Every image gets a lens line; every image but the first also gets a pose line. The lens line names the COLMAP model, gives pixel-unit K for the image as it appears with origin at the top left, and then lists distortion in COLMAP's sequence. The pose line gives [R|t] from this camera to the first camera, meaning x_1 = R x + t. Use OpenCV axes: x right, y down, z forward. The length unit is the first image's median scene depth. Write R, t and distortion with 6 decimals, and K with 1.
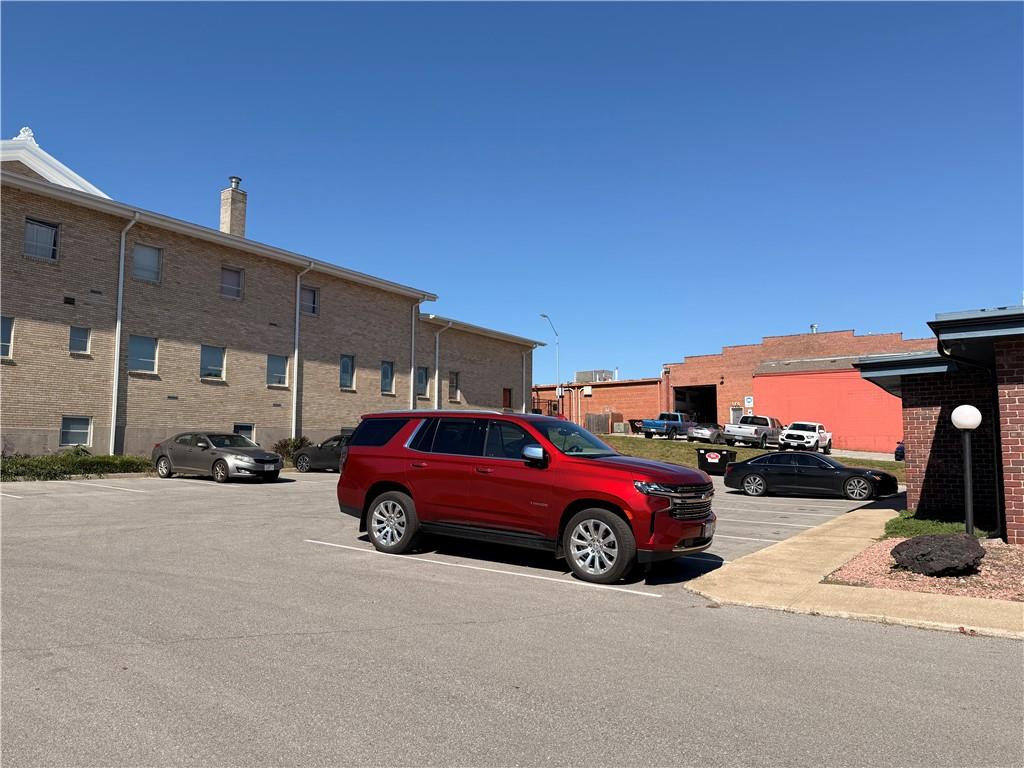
lens RADIAL K [[722.1, 0, 512.5], [0, 722.1, 386.8], [0, 0, 1]] dist [-0.001326, 0.000198]
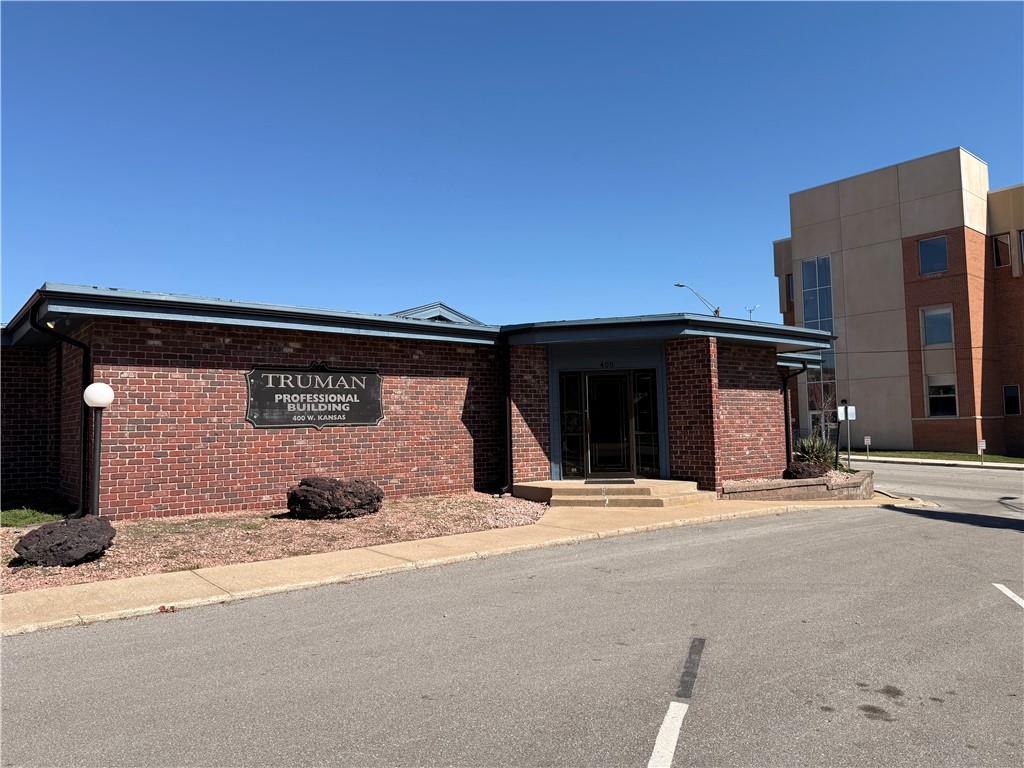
lens RADIAL K [[722.1, 0, 512.2], [0, 722.1, 380.9], [0, 0, 1]] dist [-0.001326, 0.000198]
pose [[0.274539, 0.060328, 0.959682, -0.159960], [-0.071739, 0.996534, -0.042122, 0.026794], [-0.958896, -0.057282, 0.277915, 0.222053]]
